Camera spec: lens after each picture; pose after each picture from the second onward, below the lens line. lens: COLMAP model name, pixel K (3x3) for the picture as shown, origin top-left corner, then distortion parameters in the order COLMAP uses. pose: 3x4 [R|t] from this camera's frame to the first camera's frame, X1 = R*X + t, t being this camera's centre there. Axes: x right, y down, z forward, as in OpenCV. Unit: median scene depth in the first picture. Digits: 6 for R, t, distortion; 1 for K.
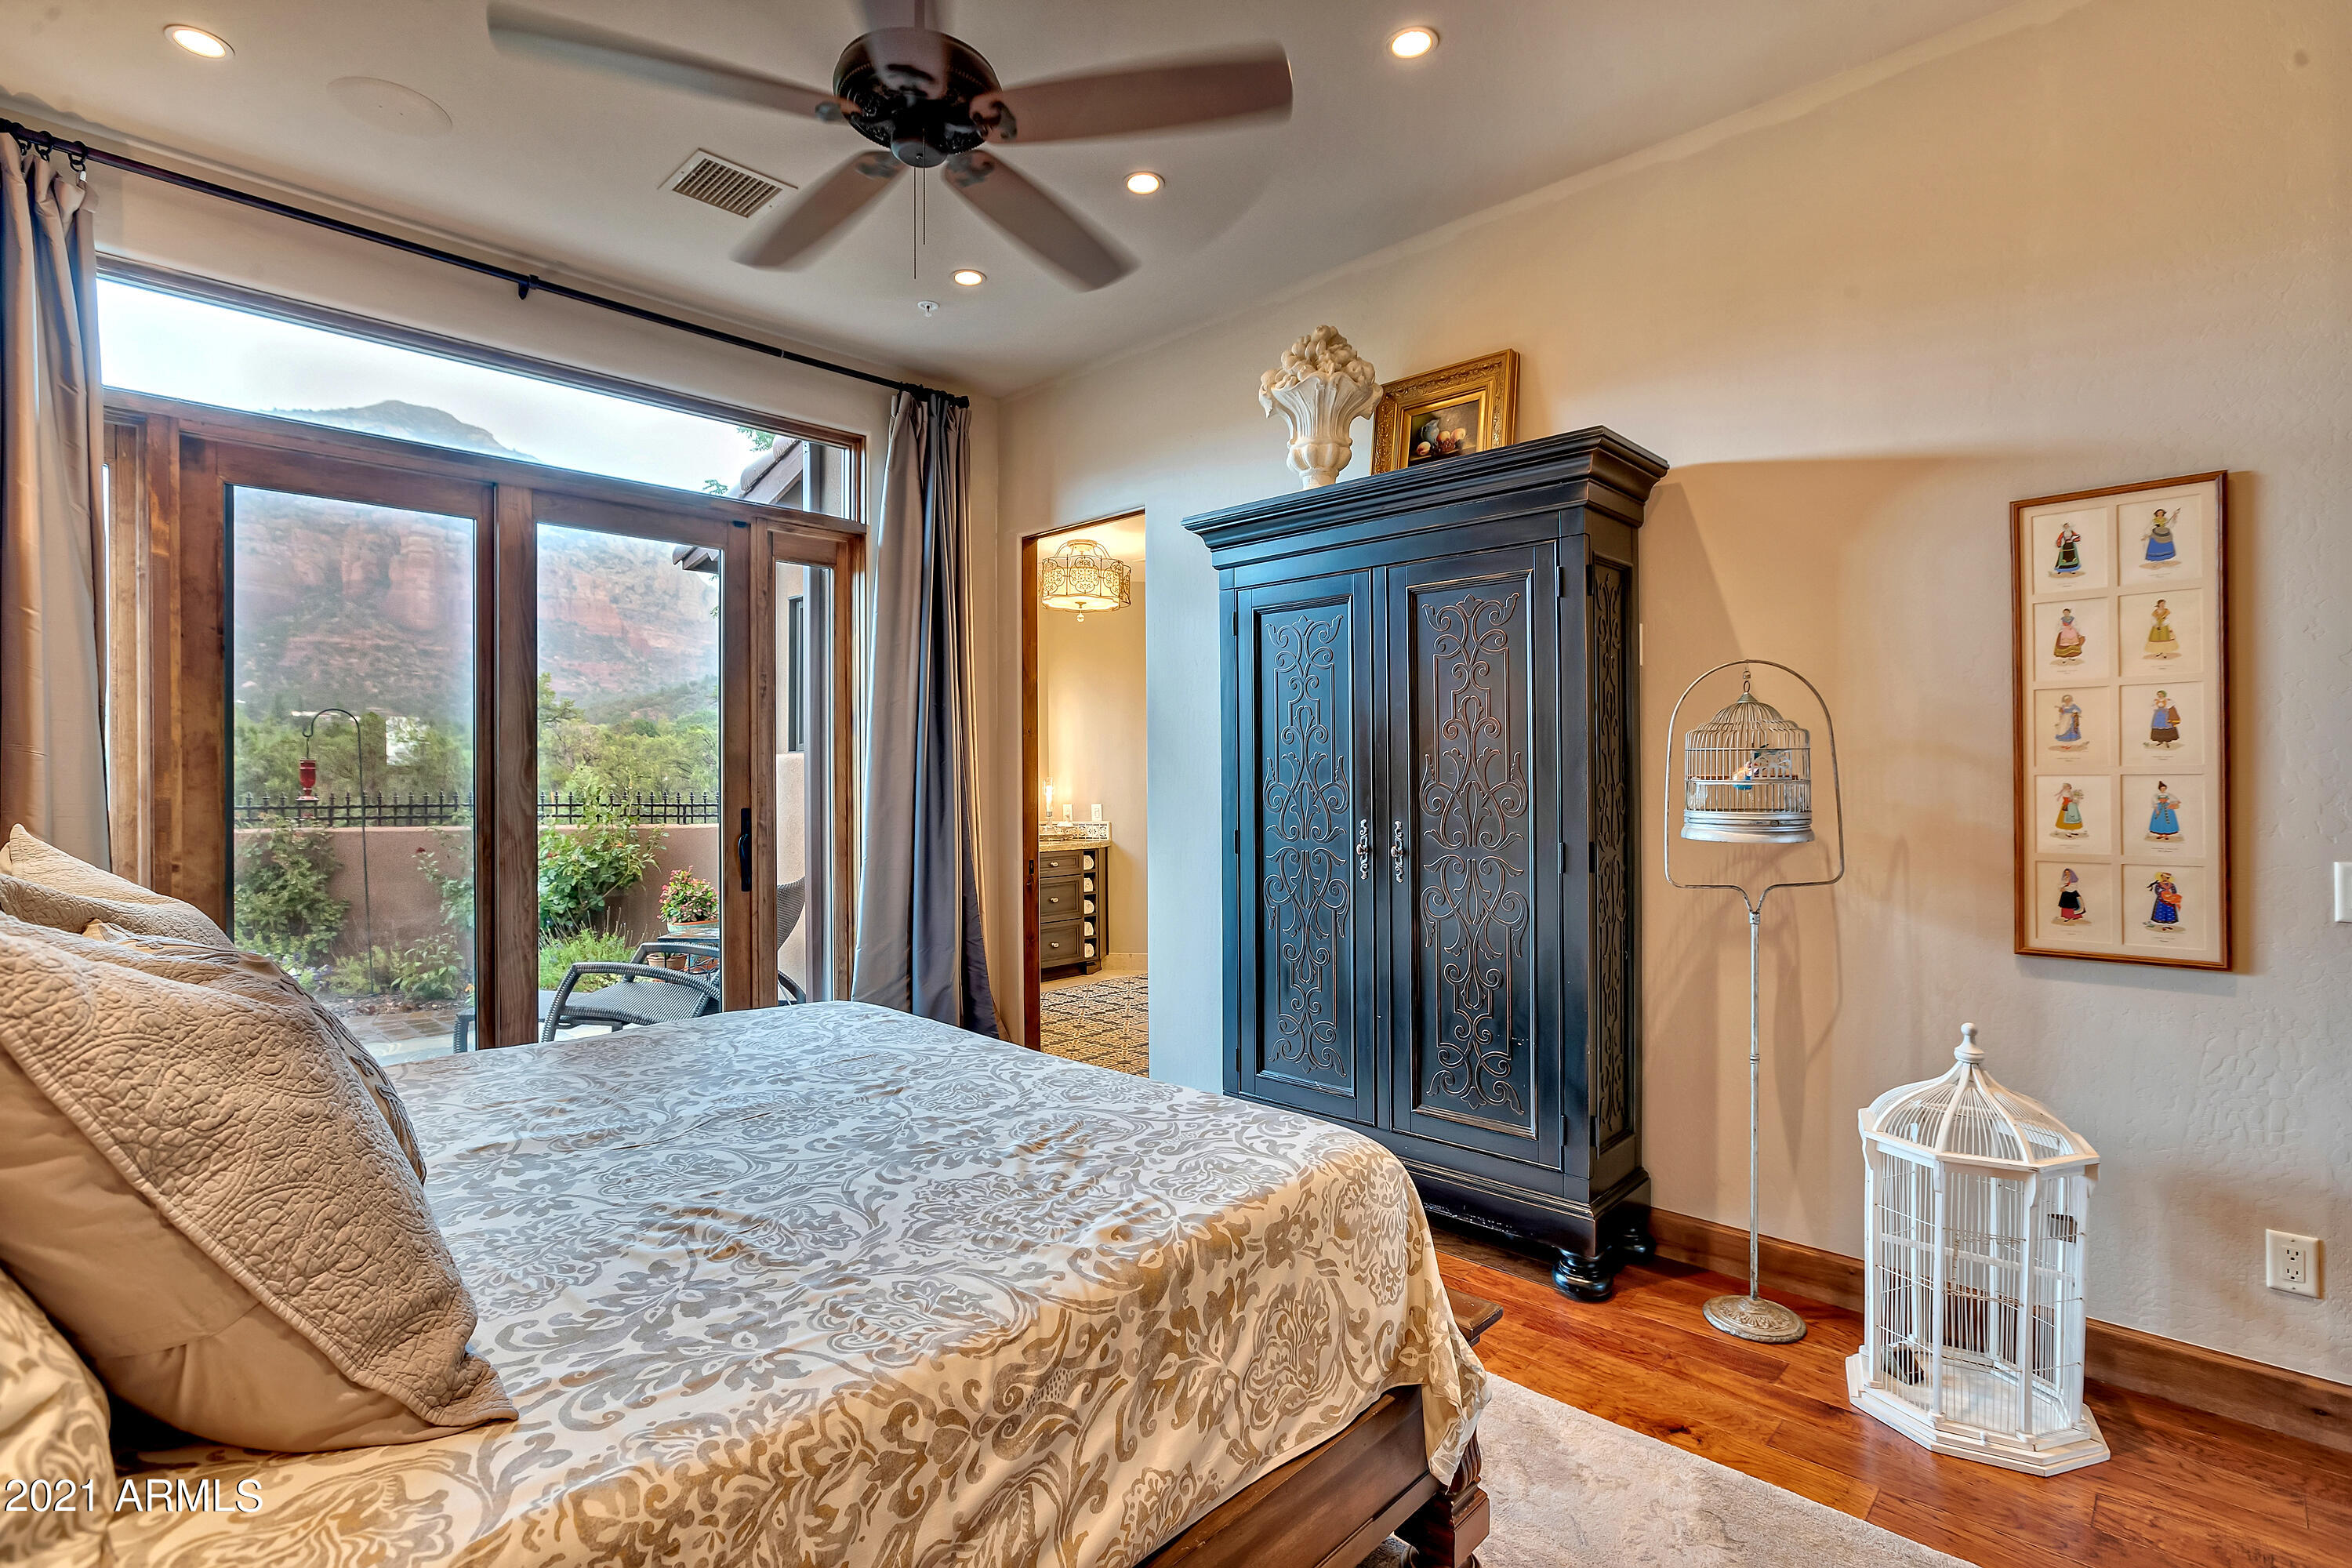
lens RADIAL K [[1088.5, 0, 1176.0], [0, 1088.5, 784.0], [0, 0, 1]] dist [-0.012030, -0.000180]
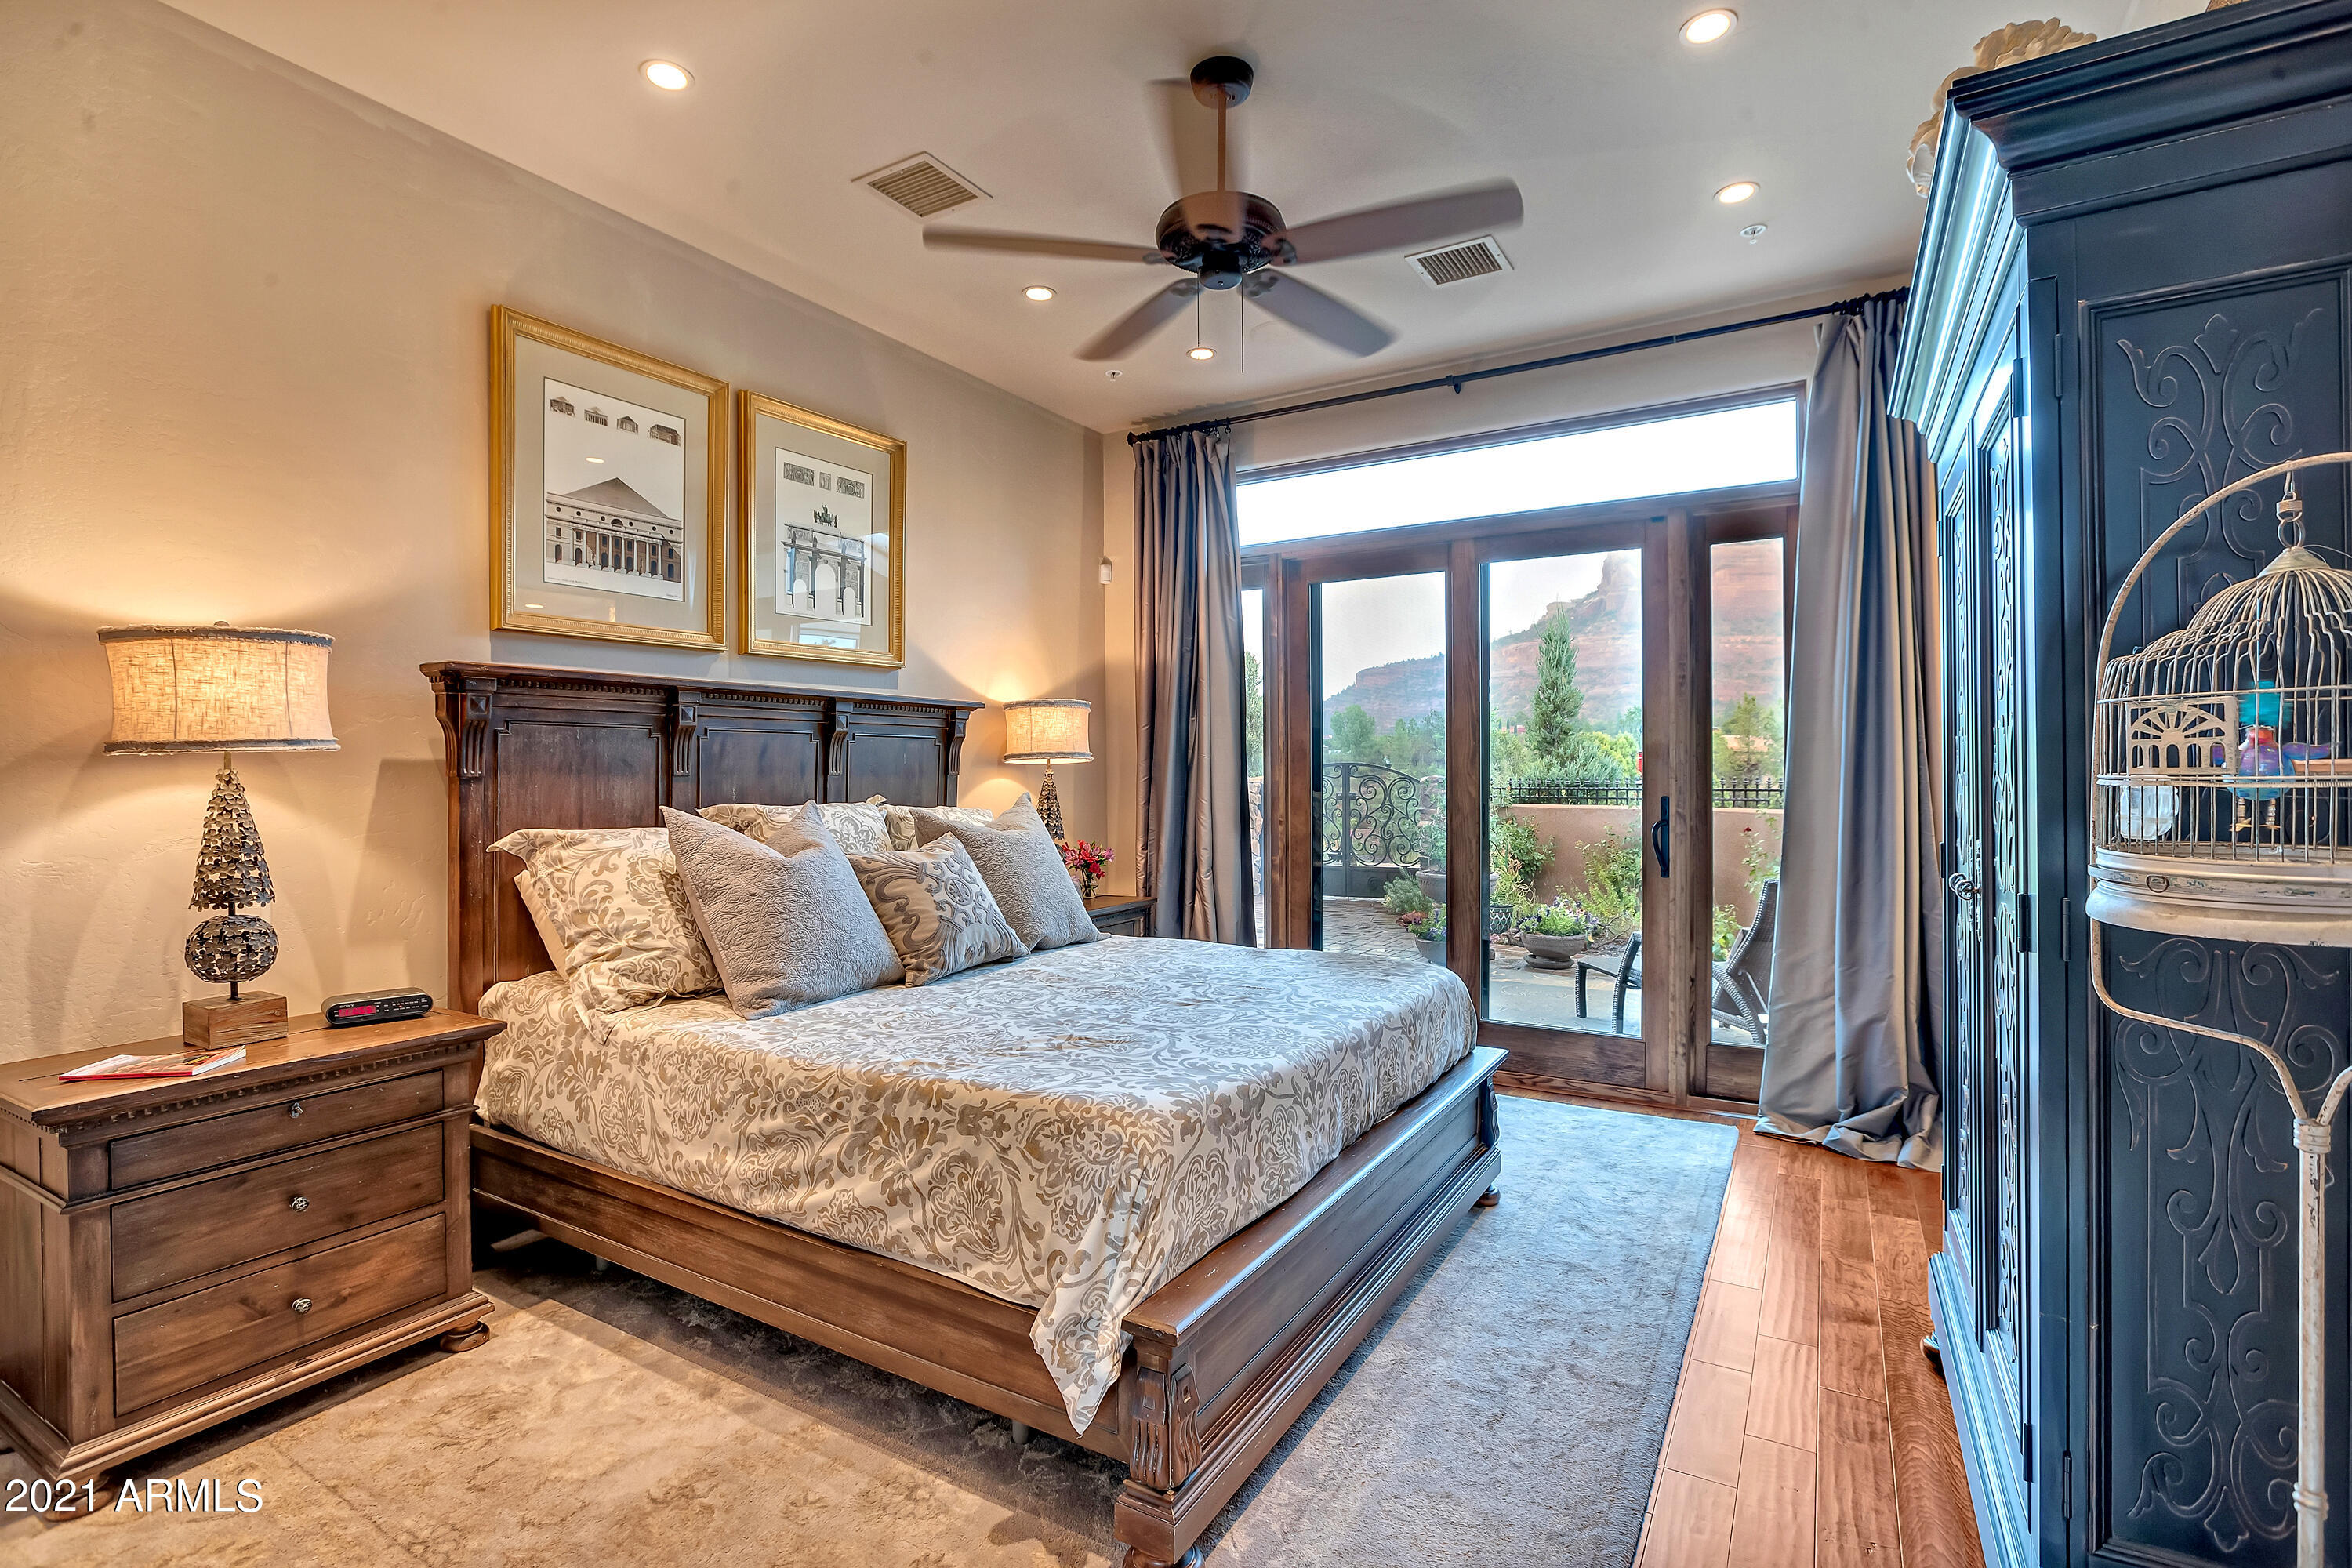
lens RADIAL K [[1097.5, 0, 1162.1], [0, 1097.5, 775.0], [0, 0, 1]] dist [-0.051100, 0.017751]
pose [[0.220315, 0.001029, -0.975428, 1.453552], [0.003247, 0.999993, 0.001788, -0.001542], [0.975423, -0.003561, 0.220310, 0.941649]]
